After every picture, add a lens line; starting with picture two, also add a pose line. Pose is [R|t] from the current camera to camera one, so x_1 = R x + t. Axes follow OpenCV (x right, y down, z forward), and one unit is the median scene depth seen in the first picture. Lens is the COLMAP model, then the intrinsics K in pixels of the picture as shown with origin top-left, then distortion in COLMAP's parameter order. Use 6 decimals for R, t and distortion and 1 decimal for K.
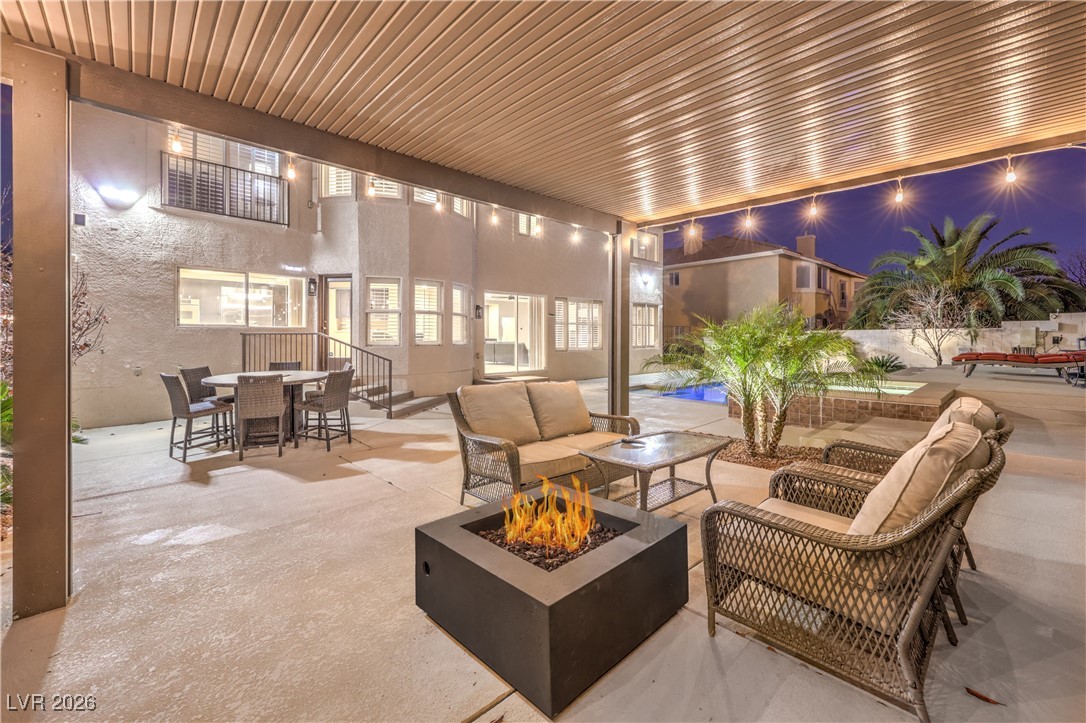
lens RADIAL K [[446.9, 0, 545.5], [0, 446.9, 346.5], [0, 0, 1]] dist [-0.001210, -0.000259]
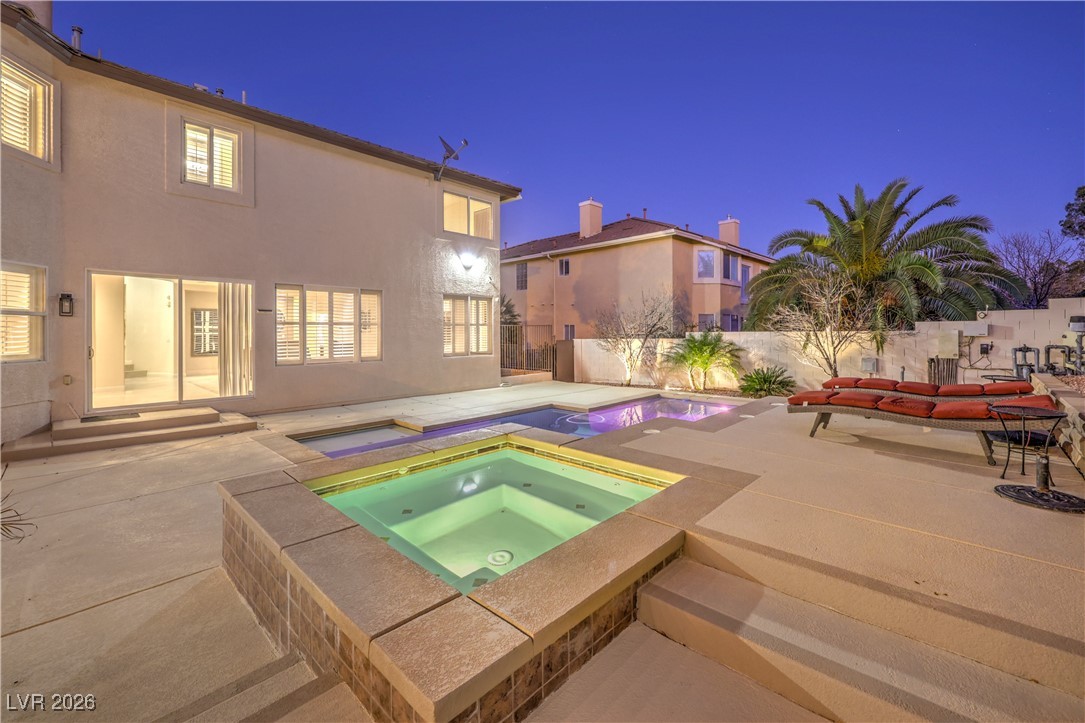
lens RADIAL K [[455.5, 0, 545.3], [0, 455.5, 338.4], [0, 0, 1]] dist [0.001297, 0.000083]
pose [[0.997657, -0.001003, 0.068402, 0.352217], [0.001365, 0.999985, -0.005252, -0.024634], [-0.068396, 0.005333, 0.997644, 0.287271]]
